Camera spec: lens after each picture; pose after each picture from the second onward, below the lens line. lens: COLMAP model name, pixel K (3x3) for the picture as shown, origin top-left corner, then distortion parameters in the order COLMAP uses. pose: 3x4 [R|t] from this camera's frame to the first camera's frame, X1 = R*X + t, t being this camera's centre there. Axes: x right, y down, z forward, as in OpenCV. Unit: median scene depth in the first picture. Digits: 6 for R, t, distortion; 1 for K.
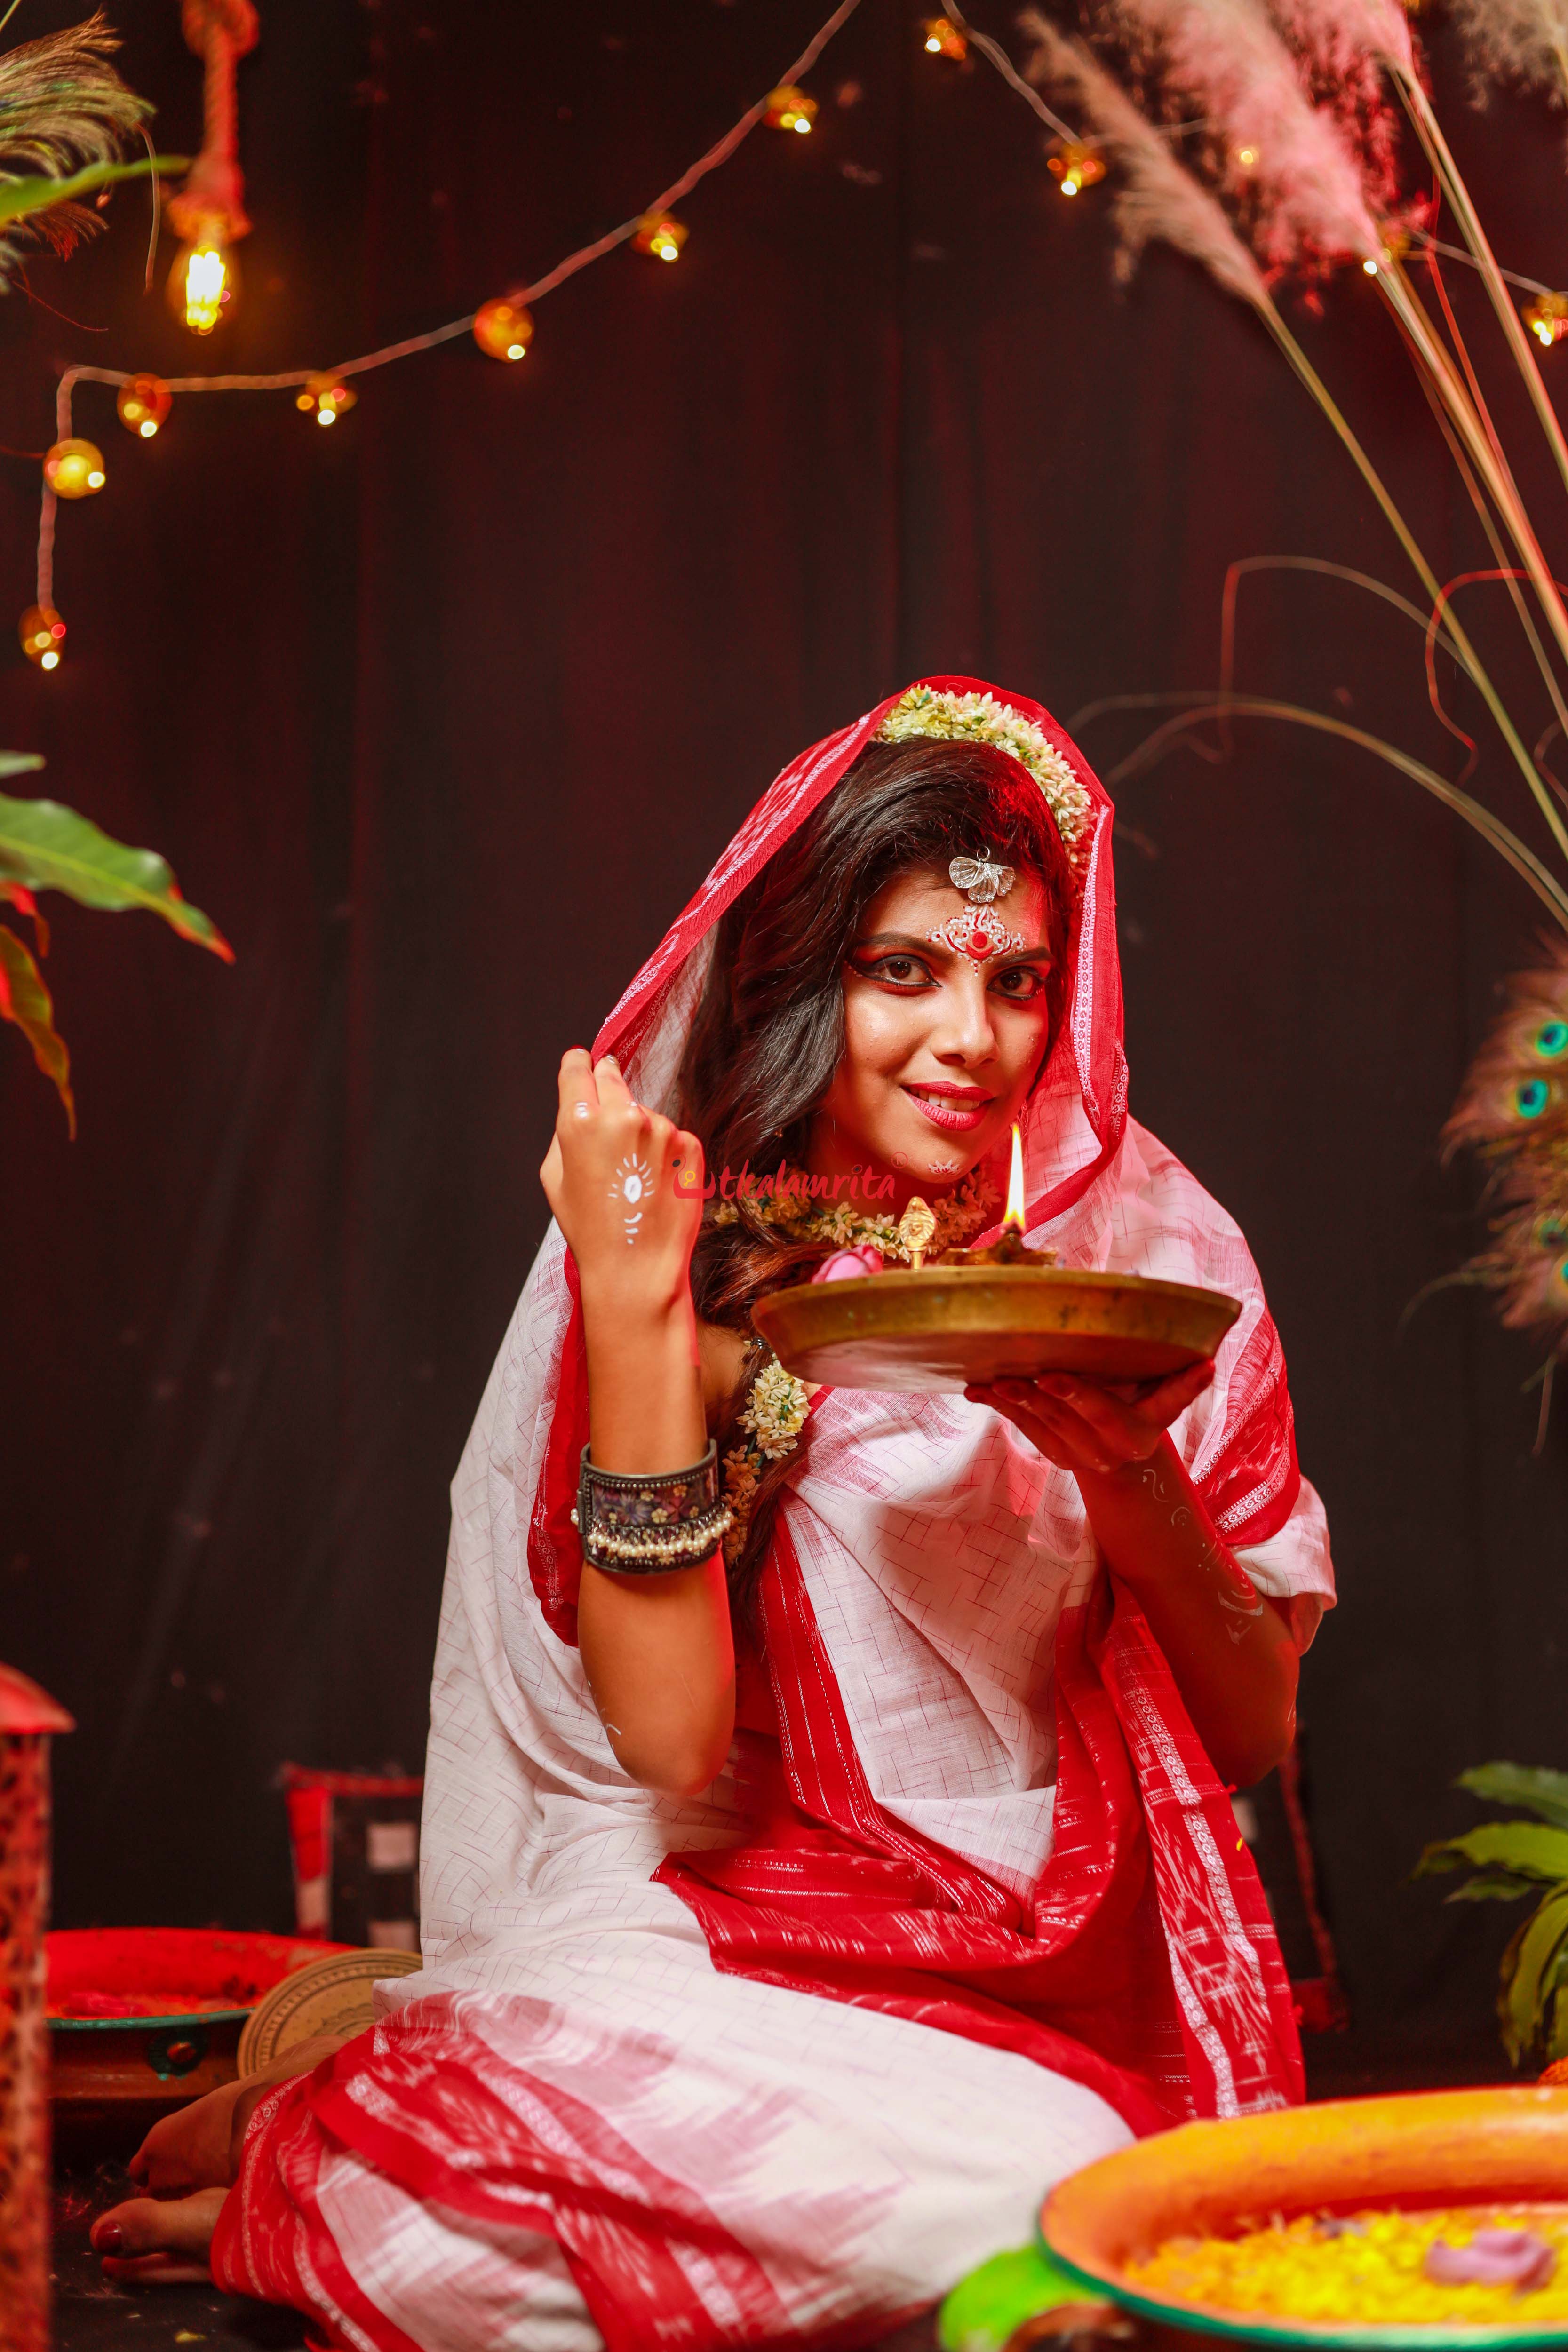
lens RADIAL K [[3493.5, 0, 784.0], [0, 3493.5, 1176.0], [0, 0, 1]] dist [-0.094678, -0.083678]
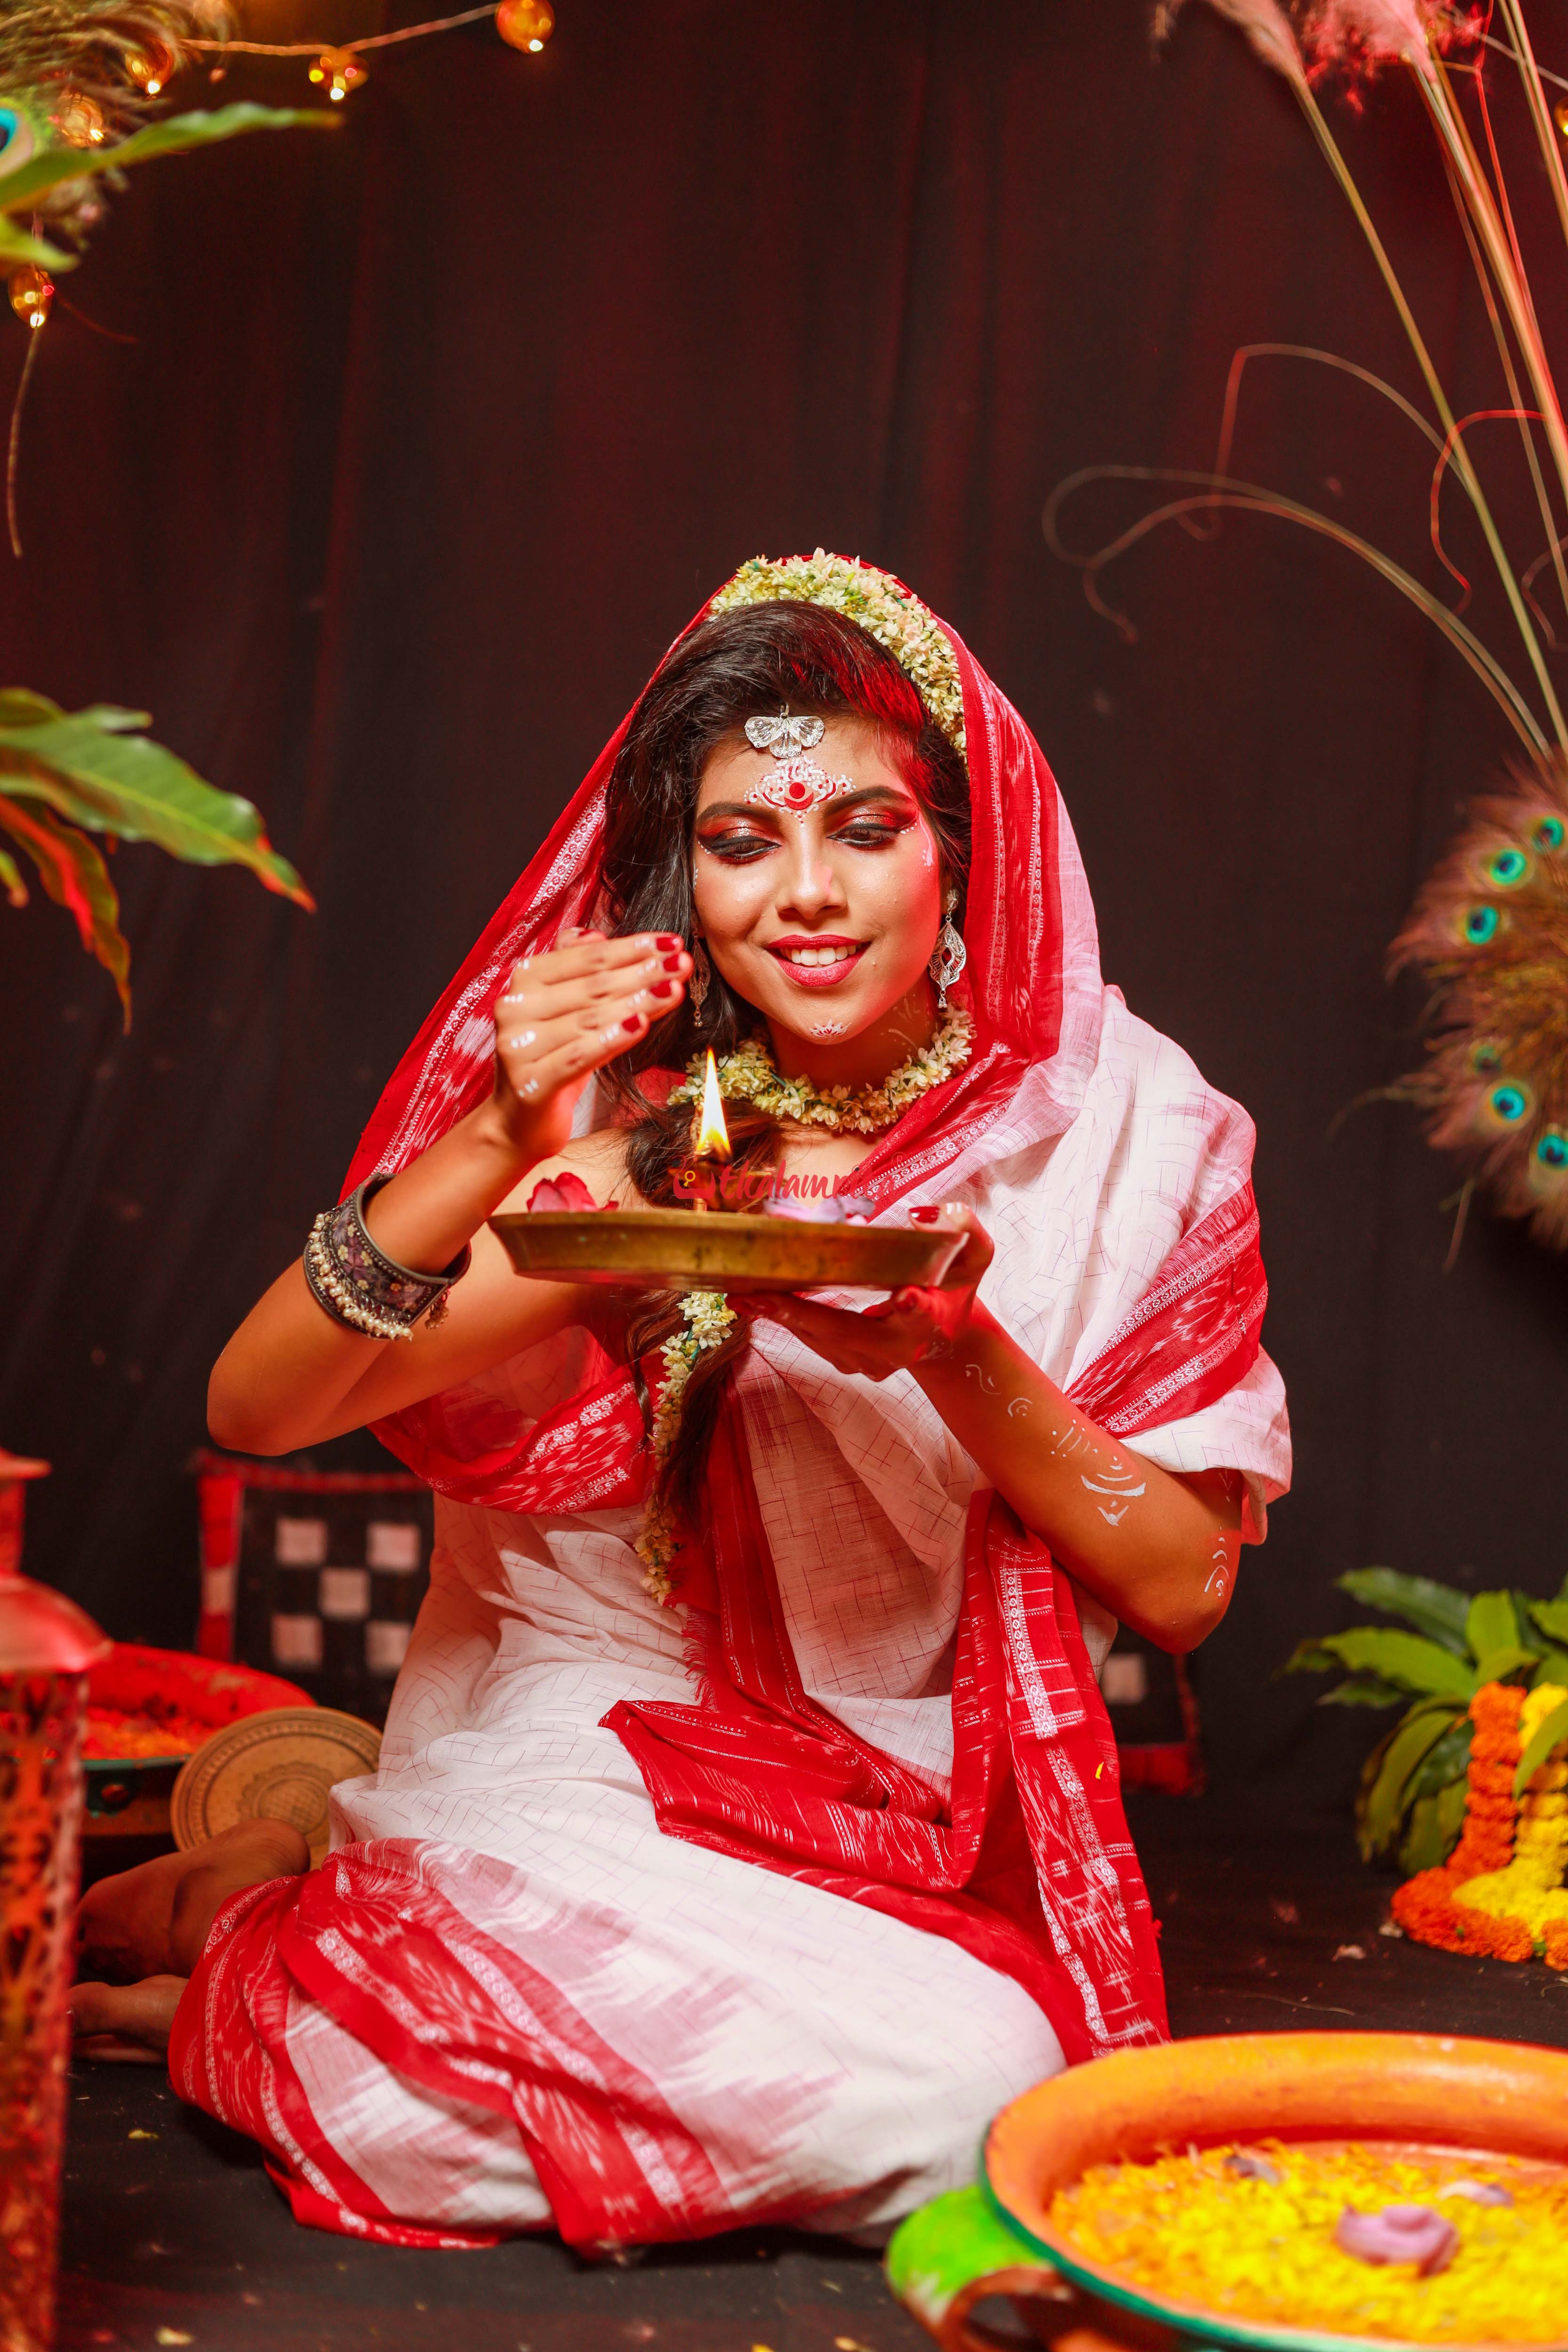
lens RADIAL K [[3500.3, 0, 784.0], [0, 3500.3, 1176.0], [0, 0, 1]] dist [-0.080239, -0.148890]
pose [[0.995109, 0.086824, 0.047115, -0.029829], [-0.092162, 0.987685, 0.126433, -0.060356], [-0.035557, -0.130157, 0.990856, -0.013193]]
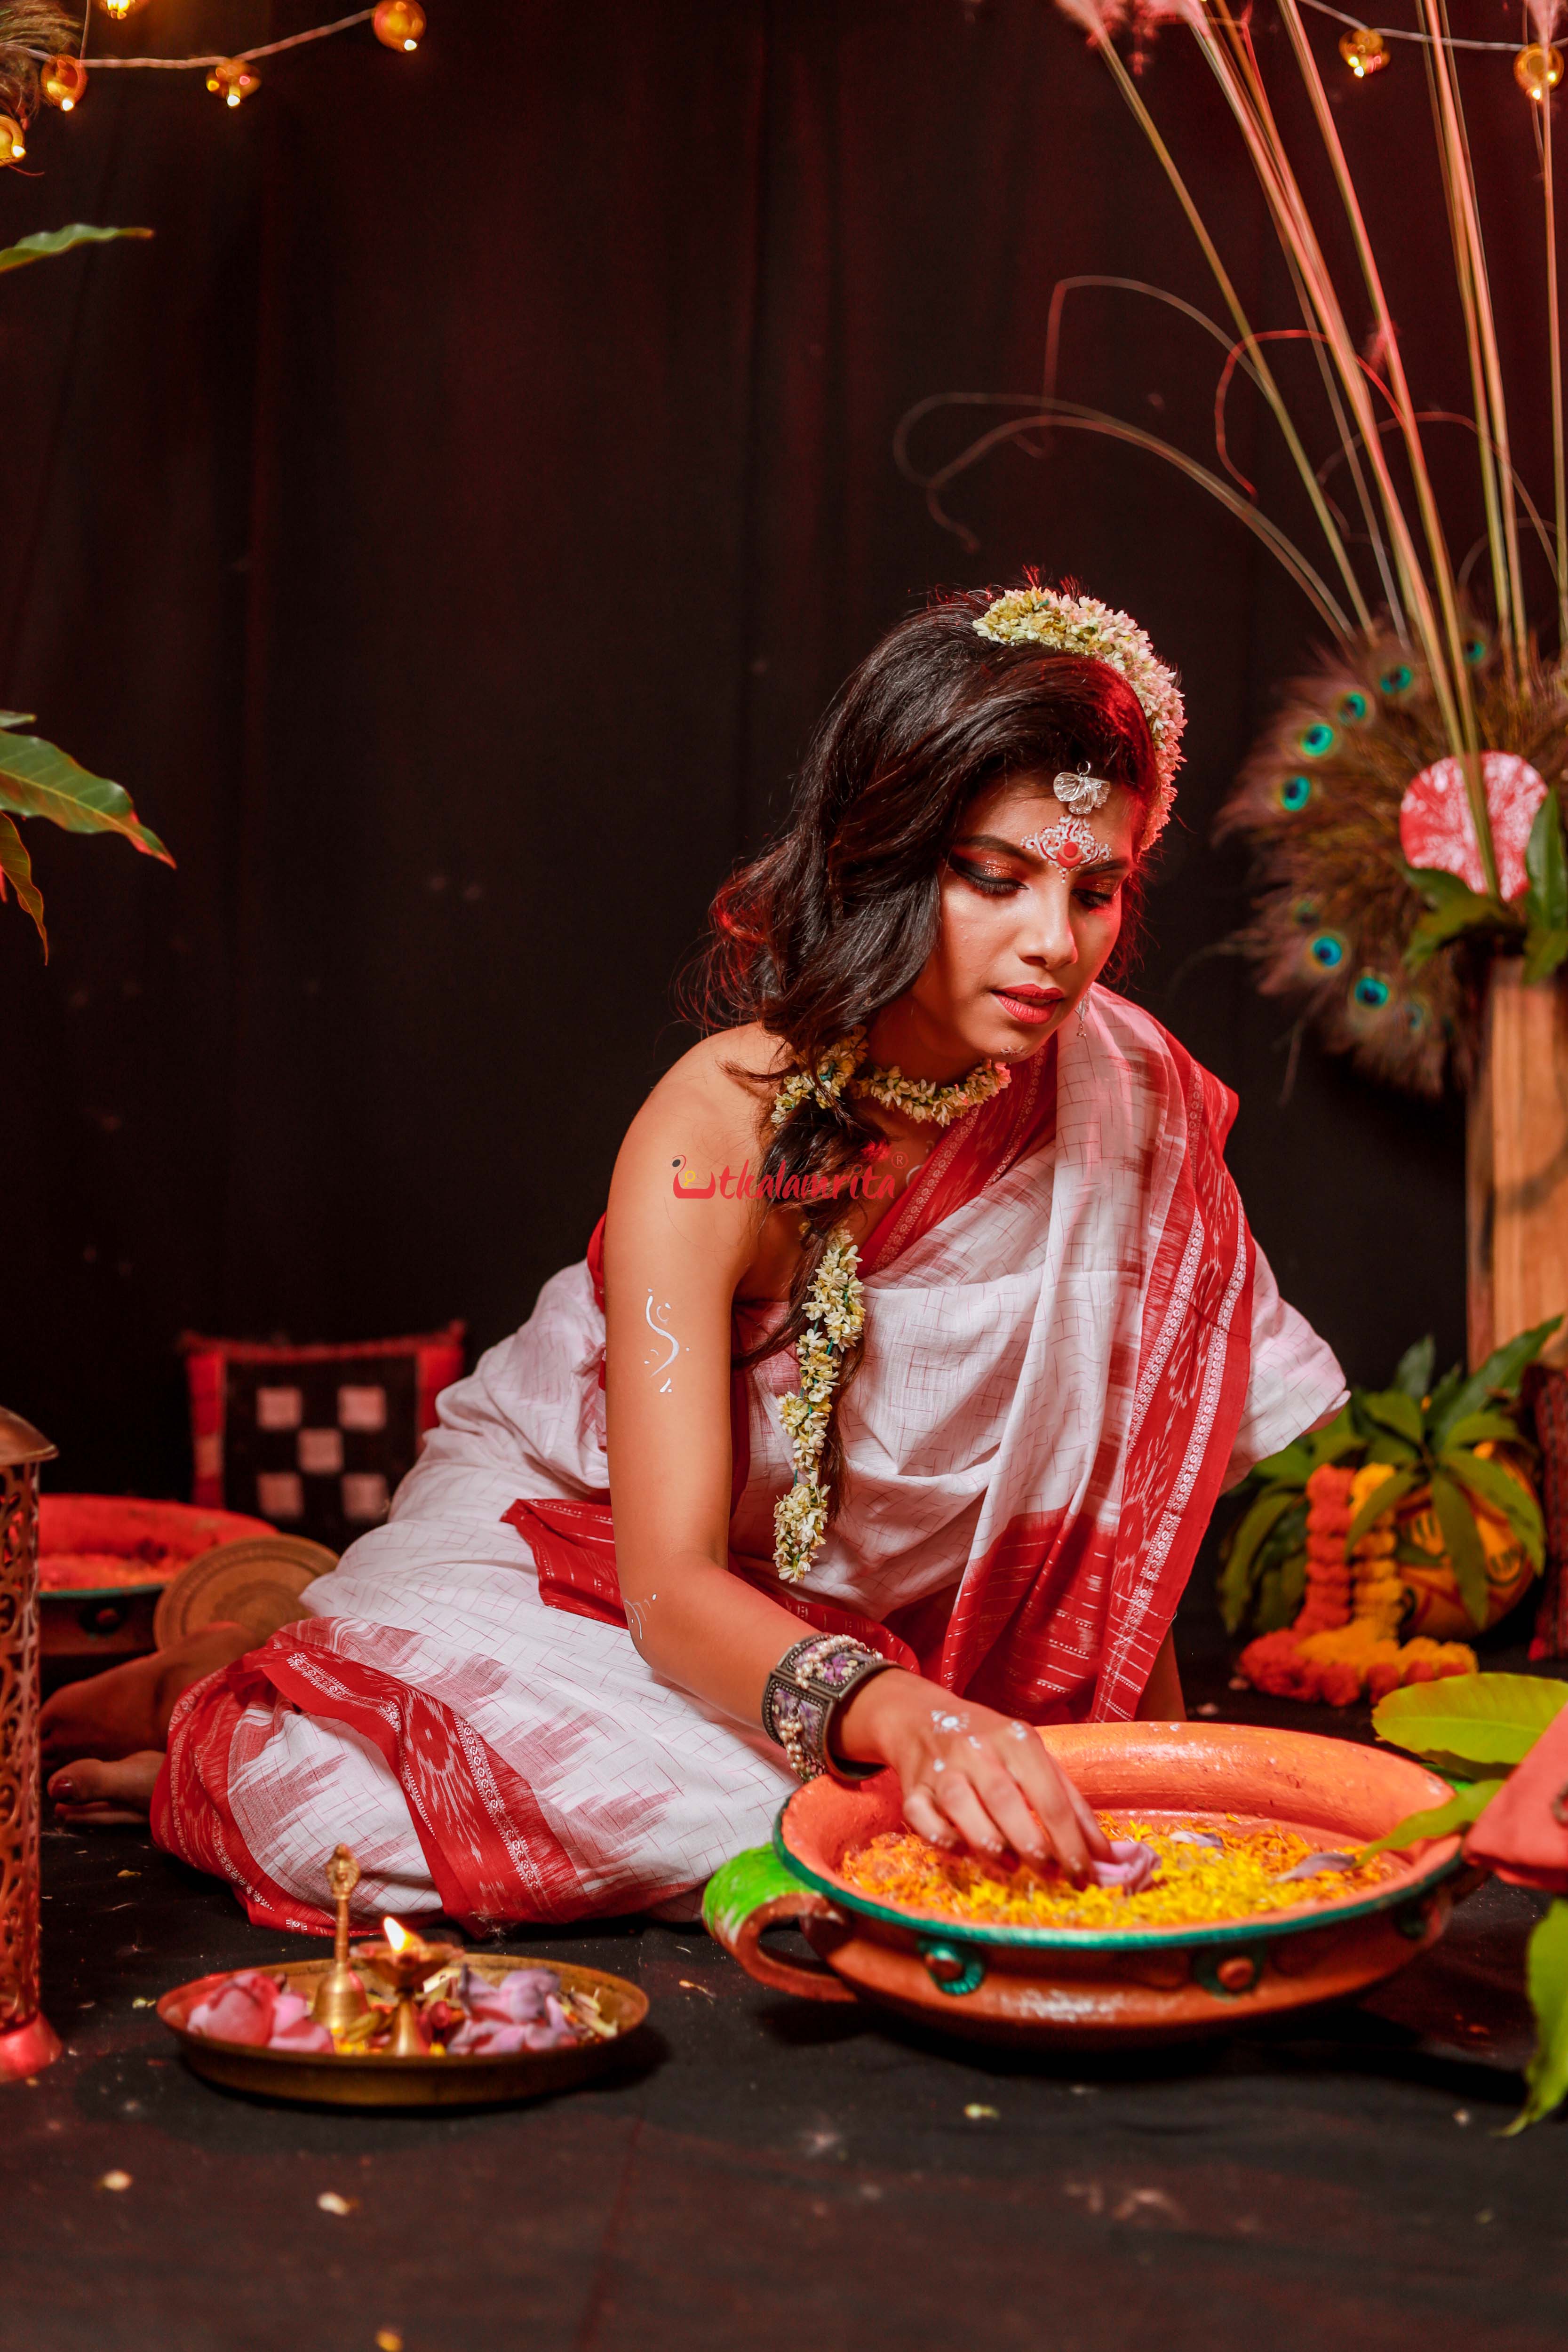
lens RADIAL K [[3493.5, 0, 784.0], [0, 3493.5, 1176.0], [0, 0, 1]] dist [-0.094678, -0.083678]
pose [[0.998892, 0.026706, 0.038749, 0.007949], [-0.032553, 0.986722, 0.159125, -0.074930], [-0.033985, -0.160210, 0.986498, -0.135707]]
